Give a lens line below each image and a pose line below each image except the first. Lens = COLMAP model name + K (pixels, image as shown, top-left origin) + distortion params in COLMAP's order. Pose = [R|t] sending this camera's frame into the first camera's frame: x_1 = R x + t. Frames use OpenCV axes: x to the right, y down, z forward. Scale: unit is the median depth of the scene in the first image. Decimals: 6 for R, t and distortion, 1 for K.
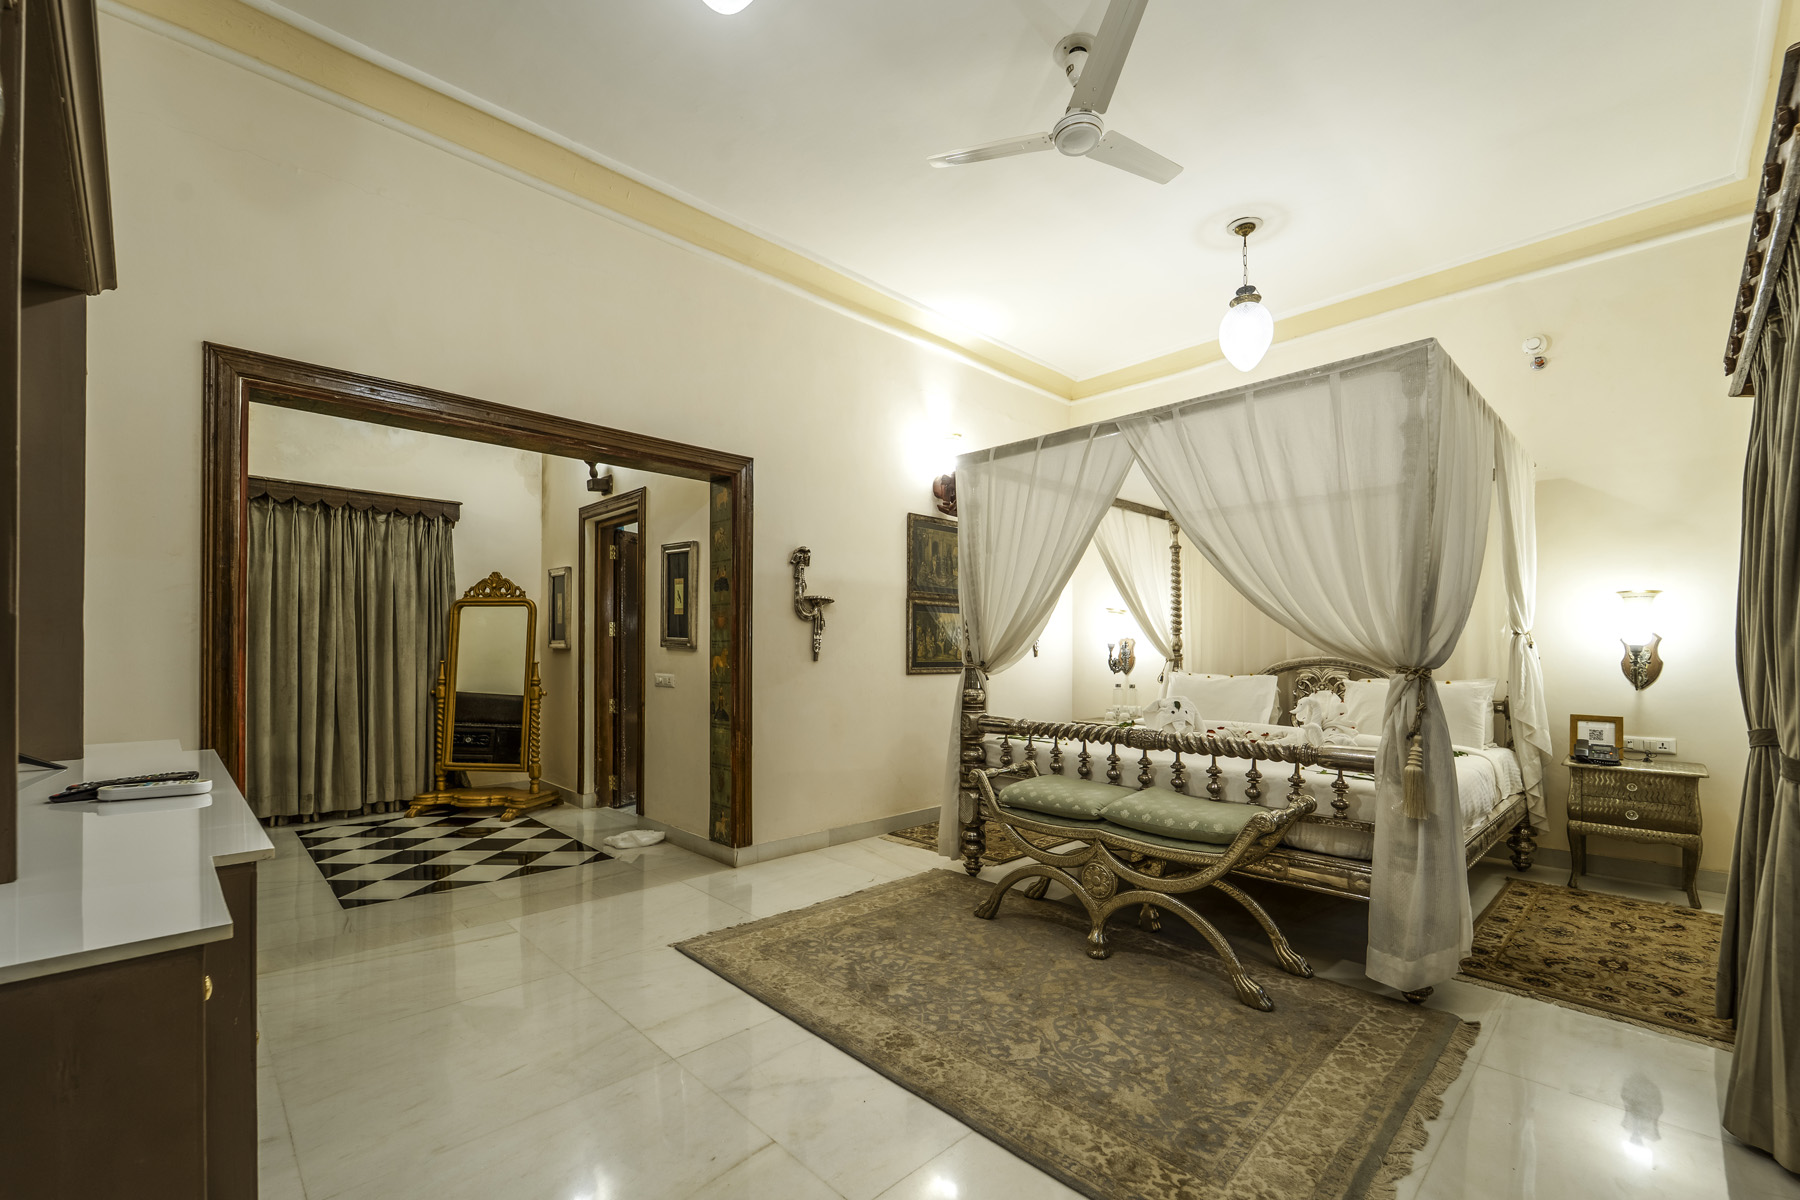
lens RADIAL K [[764.4, 0, 904.7], [0, 764.4, 654.2], [0, 0, 1]] dist [-0.000337, -0.000204]
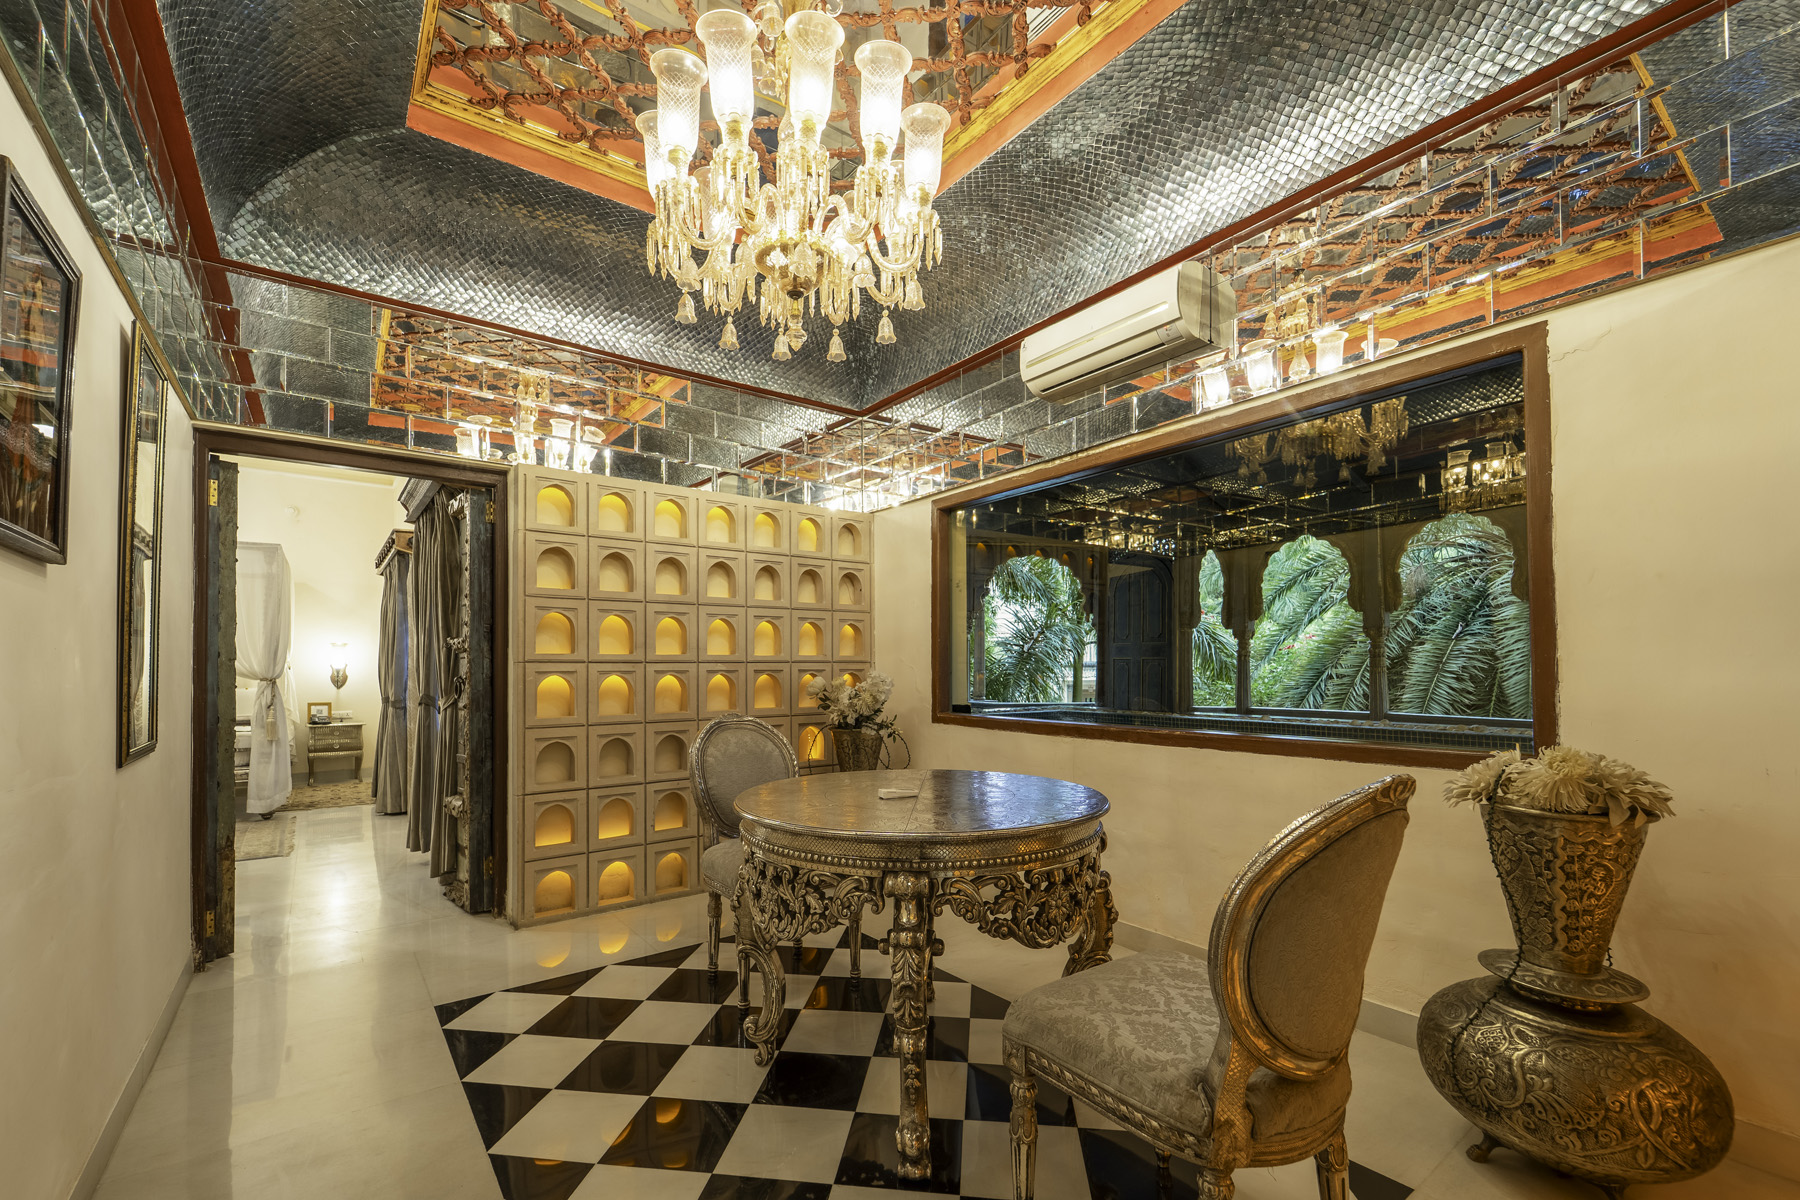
lens RADIAL K [[764.4, 0, 904.7], [0, 764.4, 654.2], [0, 0, 1]] dist [-0.000337, -0.000204]
pose [[0.122539, 0.019899, 0.992264, -1.026617], [0.003634, 0.999783, -0.020499, -0.002112], [-0.992457, 0.006118, 0.122440, -0.887057]]
